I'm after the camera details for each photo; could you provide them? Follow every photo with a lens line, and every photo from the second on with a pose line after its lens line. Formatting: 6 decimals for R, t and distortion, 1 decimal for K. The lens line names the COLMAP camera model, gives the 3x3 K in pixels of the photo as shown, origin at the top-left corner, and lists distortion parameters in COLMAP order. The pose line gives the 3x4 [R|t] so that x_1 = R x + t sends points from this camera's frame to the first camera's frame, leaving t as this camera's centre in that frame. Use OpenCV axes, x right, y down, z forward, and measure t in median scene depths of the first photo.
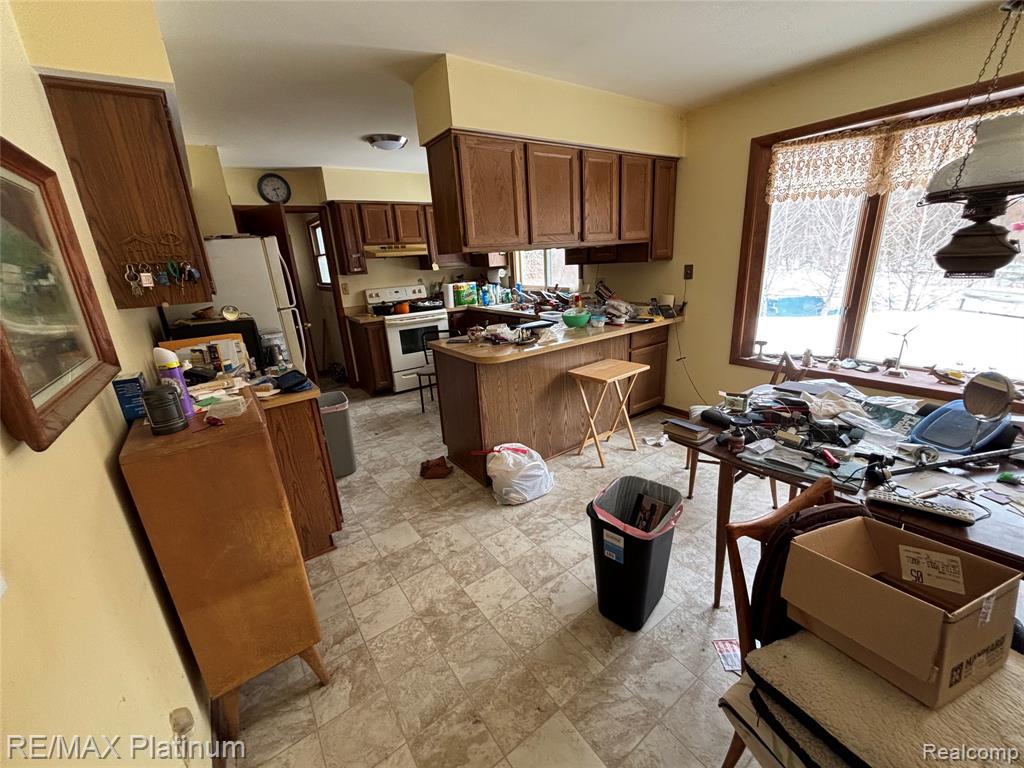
lens RADIAL K [[411.0, 0, 512.0], [0, 411.0, 384.0], [0, 0, 1]] dist [0.002818, 0.000465]
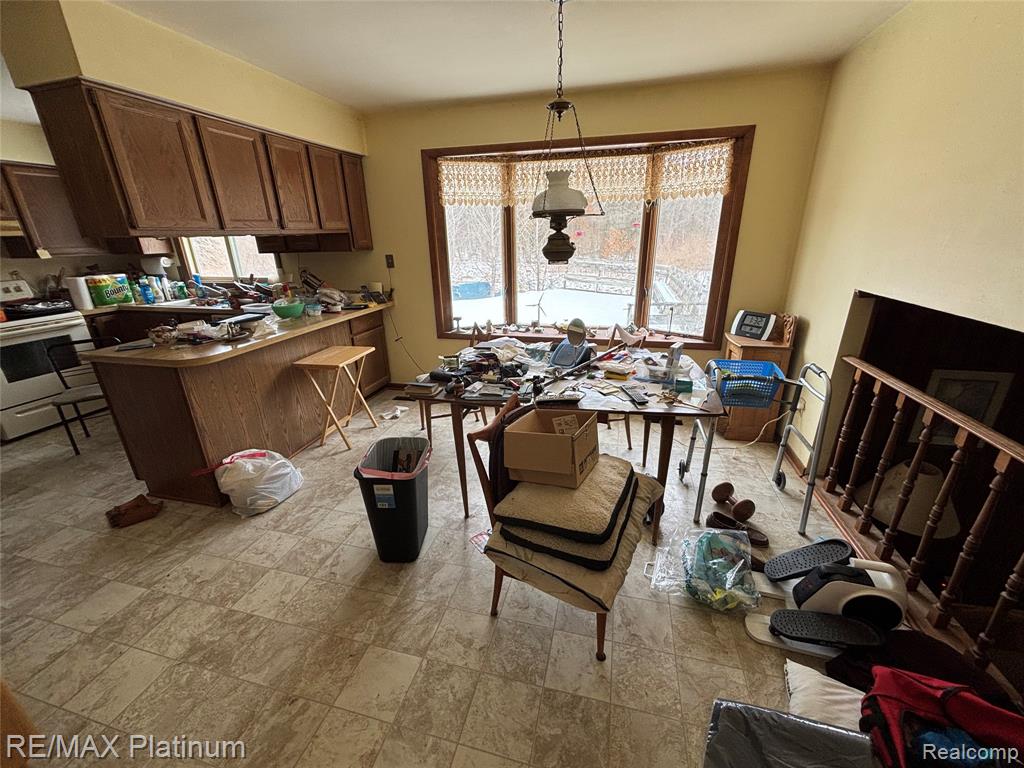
lens RADIAL K [[411.0, 0, 512.0], [0, 411.0, 384.0], [0, 0, 1]] dist [0.002818, 0.000465]
pose [[0.770871, -0.182494, 0.610290, -0.074351], [0.167938, 0.982411, 0.081643, 0.025669], [-0.614455, 0.039555, 0.787960, -0.089303]]
